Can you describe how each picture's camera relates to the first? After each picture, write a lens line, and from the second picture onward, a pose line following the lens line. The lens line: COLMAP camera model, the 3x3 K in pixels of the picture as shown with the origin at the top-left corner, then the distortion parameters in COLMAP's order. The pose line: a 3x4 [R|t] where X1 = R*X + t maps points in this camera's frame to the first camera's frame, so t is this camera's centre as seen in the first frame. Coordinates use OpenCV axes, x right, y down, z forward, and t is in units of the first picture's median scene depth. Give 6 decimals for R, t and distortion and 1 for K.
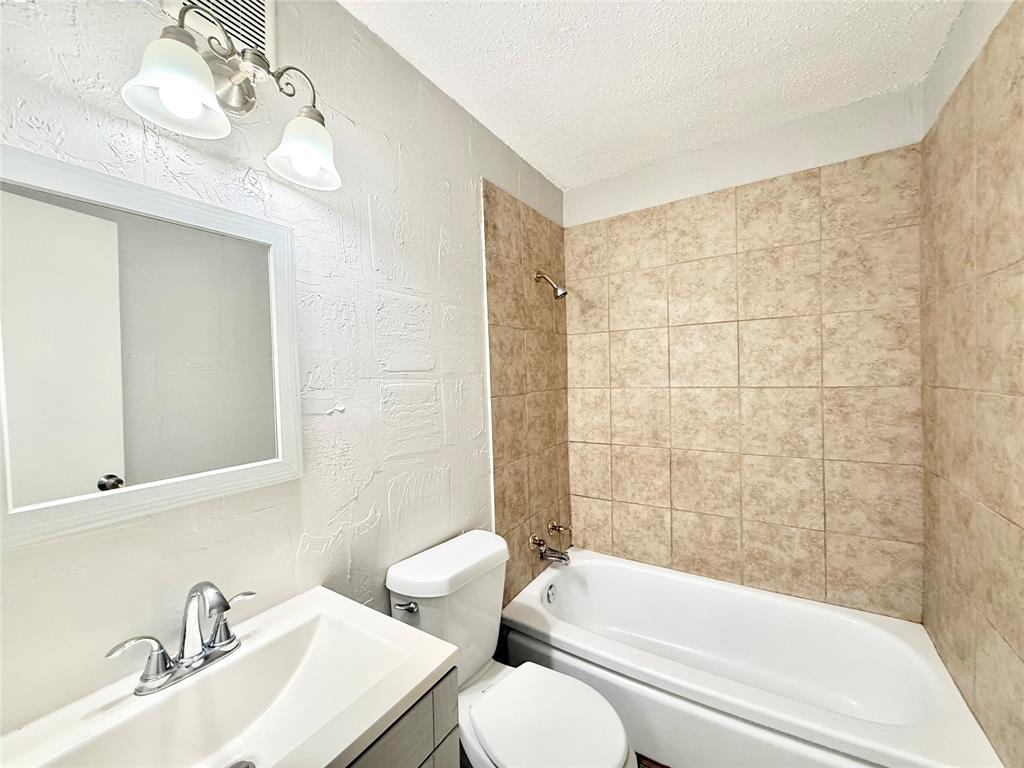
lens RADIAL K [[407.2, 0, 511.1], [0, 407.2, 382.1], [0, 0, 1]] dist [-0.000130, 0.000207]
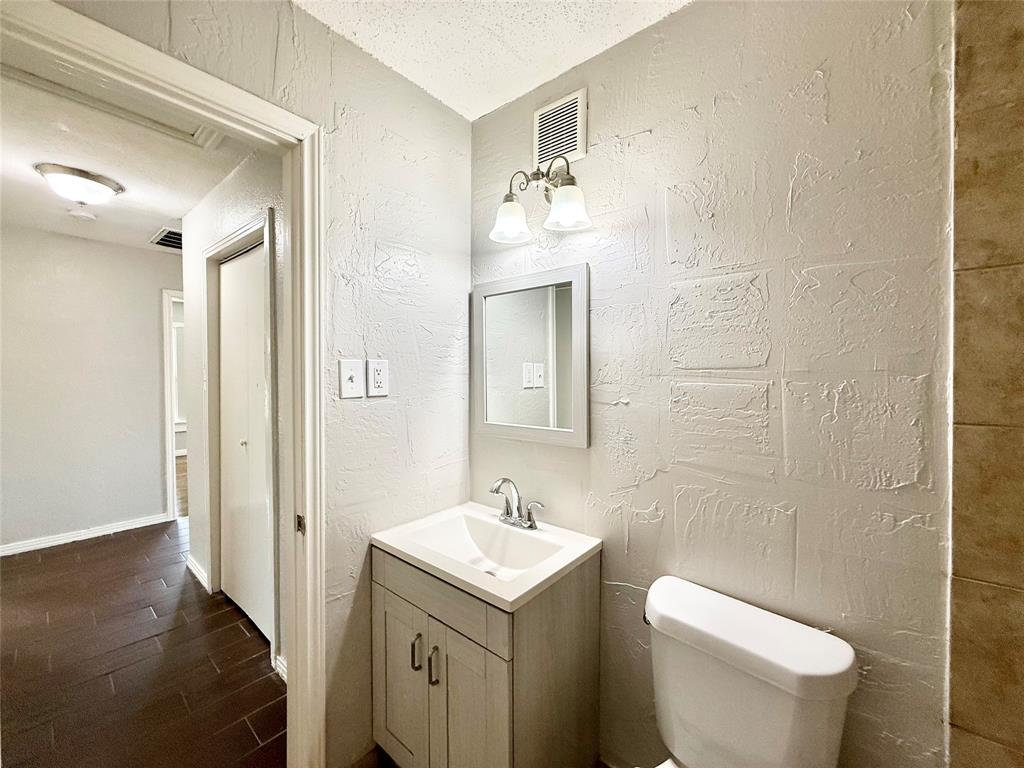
lens RADIAL K [[407.2, 0, 511.1], [0, 407.2, 382.1], [0, 0, 1]] dist [-0.000130, 0.000207]
pose [[-0.129067, 0.041408, -0.990771, 0.581619], [-0.018474, 0.998854, 0.044152, -0.025909], [0.991464, 0.024002, -0.128154, 0.644307]]
